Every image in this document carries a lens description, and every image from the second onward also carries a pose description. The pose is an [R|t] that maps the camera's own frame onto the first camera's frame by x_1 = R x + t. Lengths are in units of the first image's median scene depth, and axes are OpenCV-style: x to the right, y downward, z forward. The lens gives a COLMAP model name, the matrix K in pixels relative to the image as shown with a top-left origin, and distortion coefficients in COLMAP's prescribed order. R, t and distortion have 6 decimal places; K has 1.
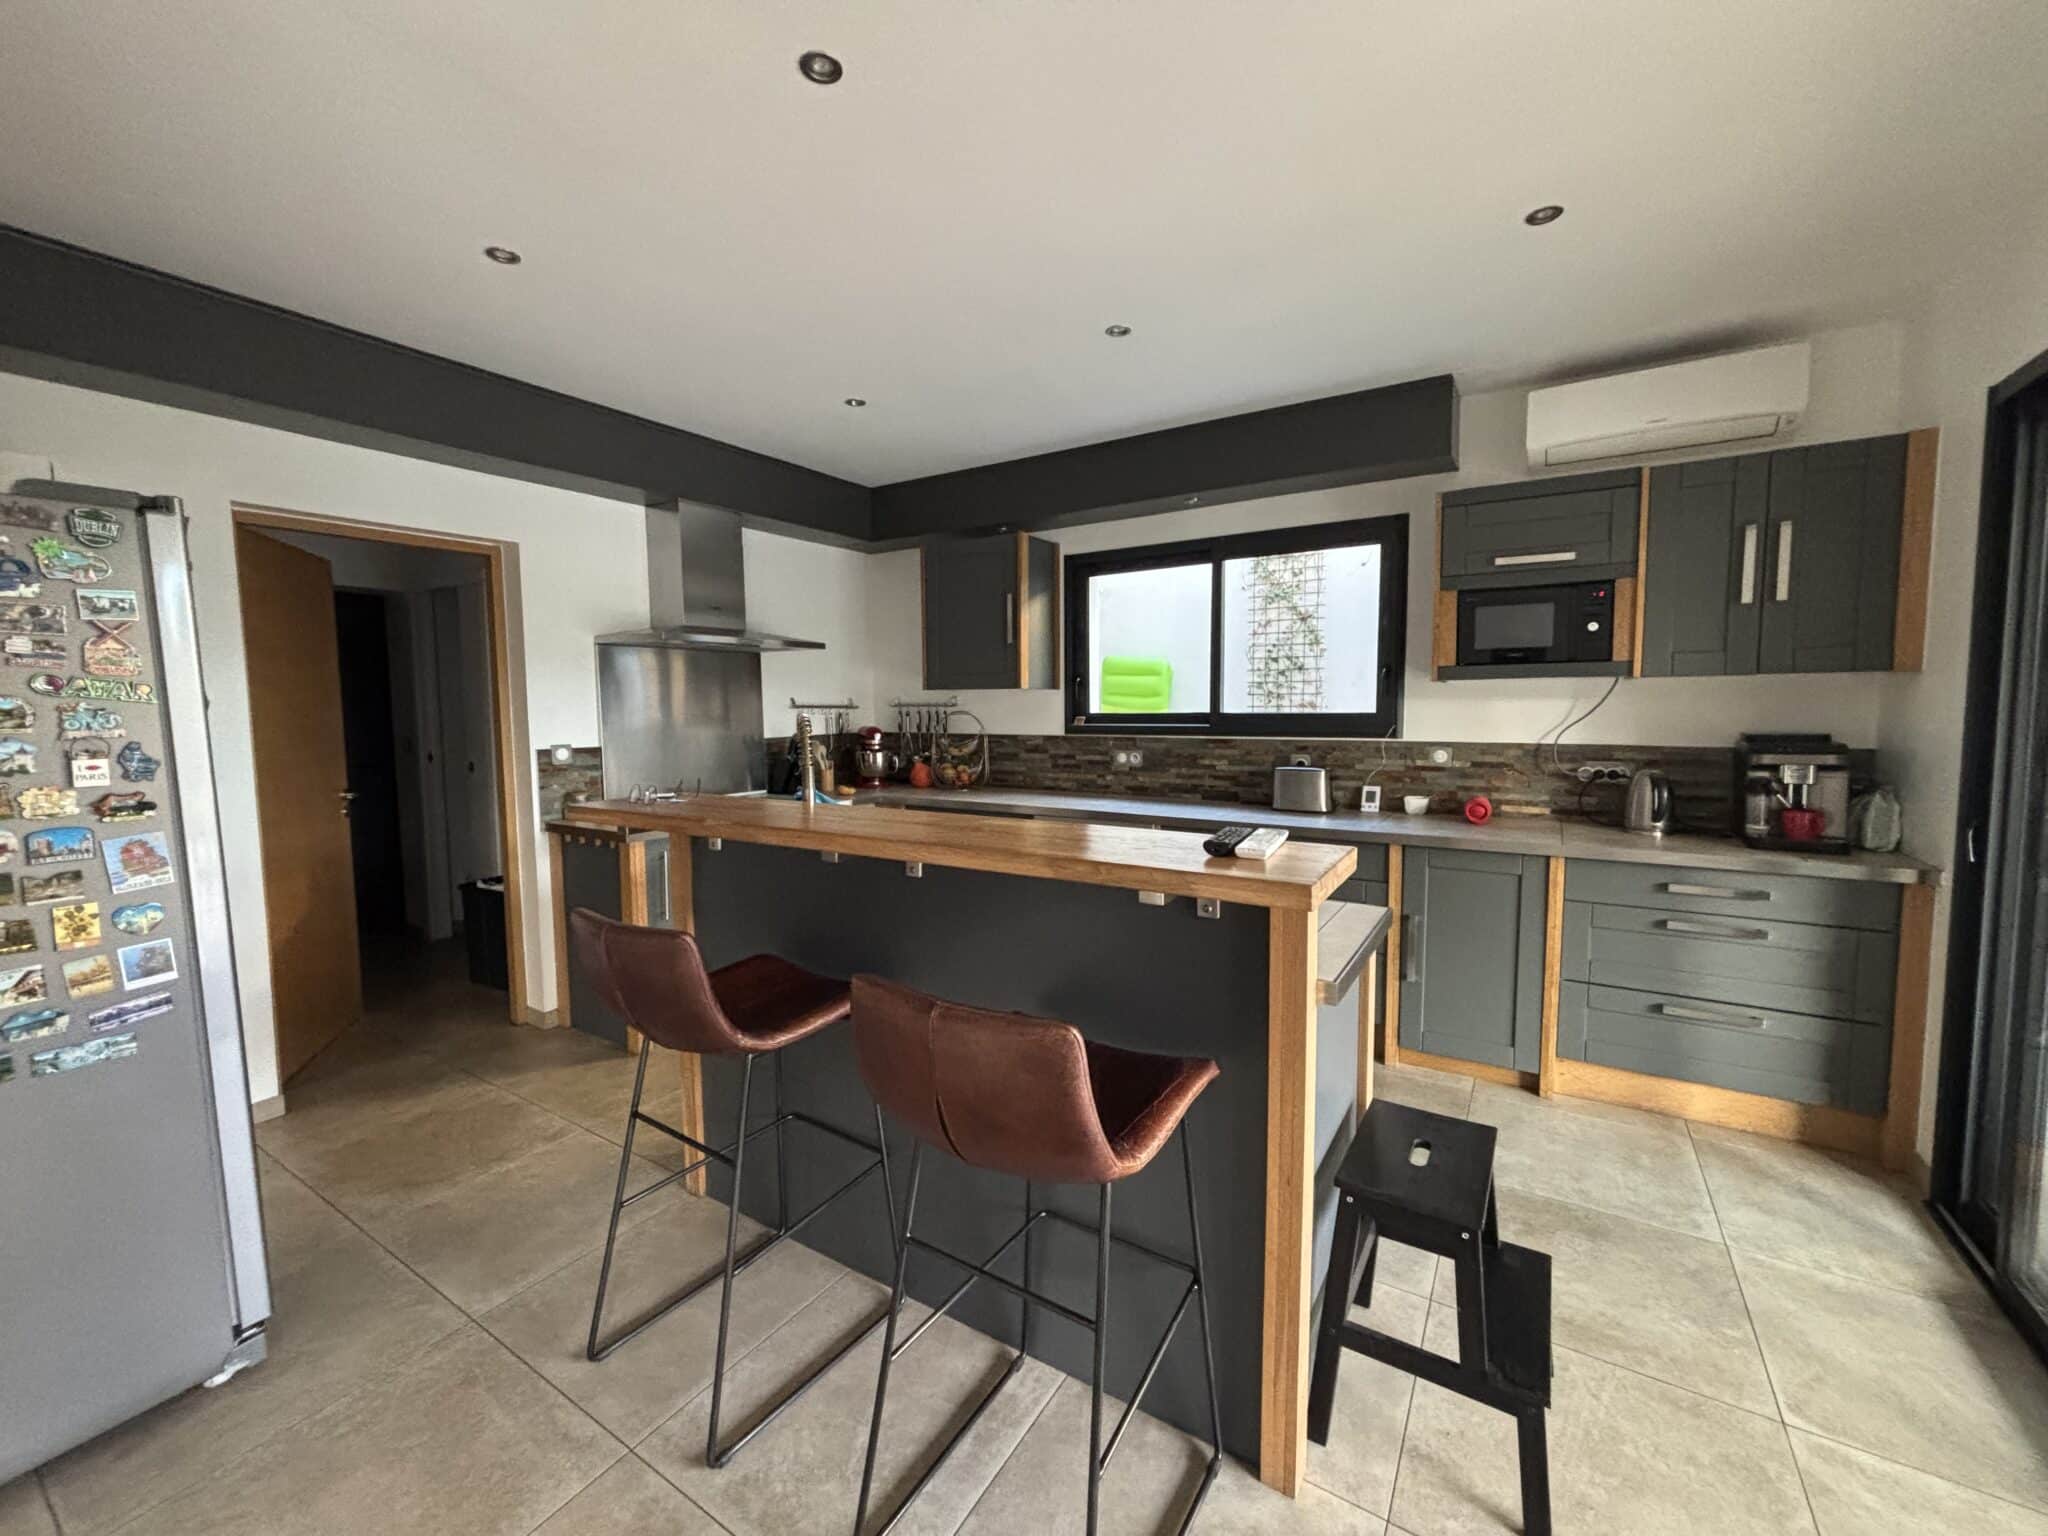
lens RADIAL K [[818.9, 0, 1027.3], [0, 818.9, 763.8], [0, 0, 1]] dist [0.010269, -0.005828]
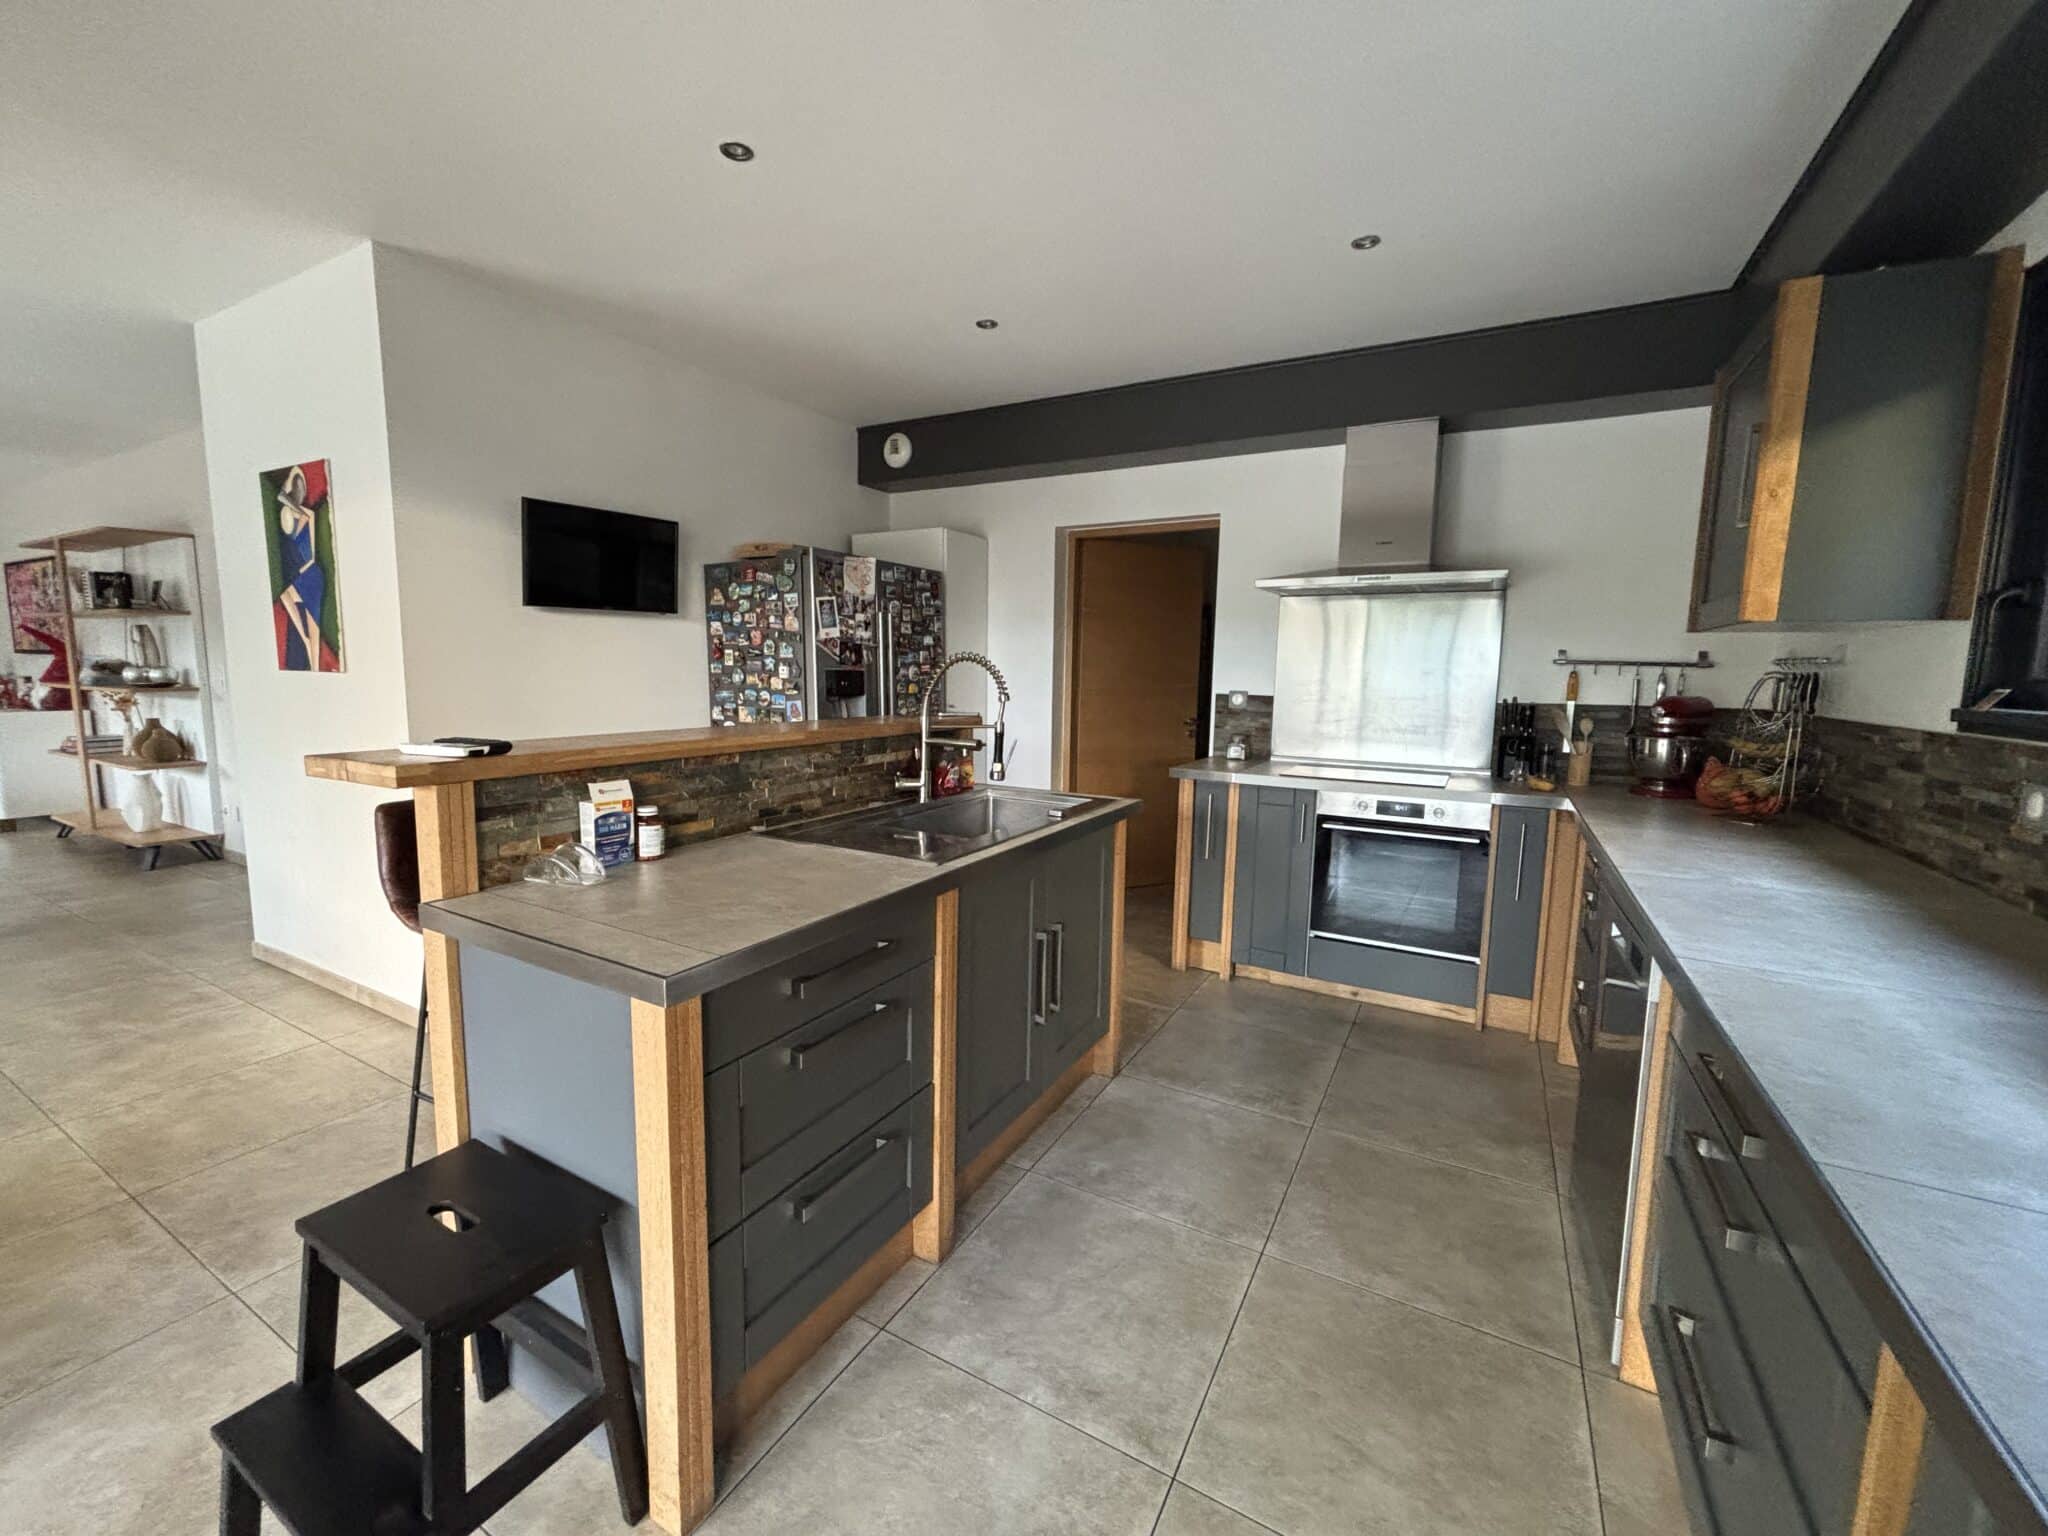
lens RADIAL K [[818.9, 0, 1027.3], [0, 818.9, 763.8], [0, 0, 1]] dist [0.010269, -0.005828]
pose [[0.050482, 0.125919, -0.990755, 0.502087], [-0.091650, 0.988418, 0.120952, -0.032125], [0.994511, 0.084697, 0.061438, 0.622912]]
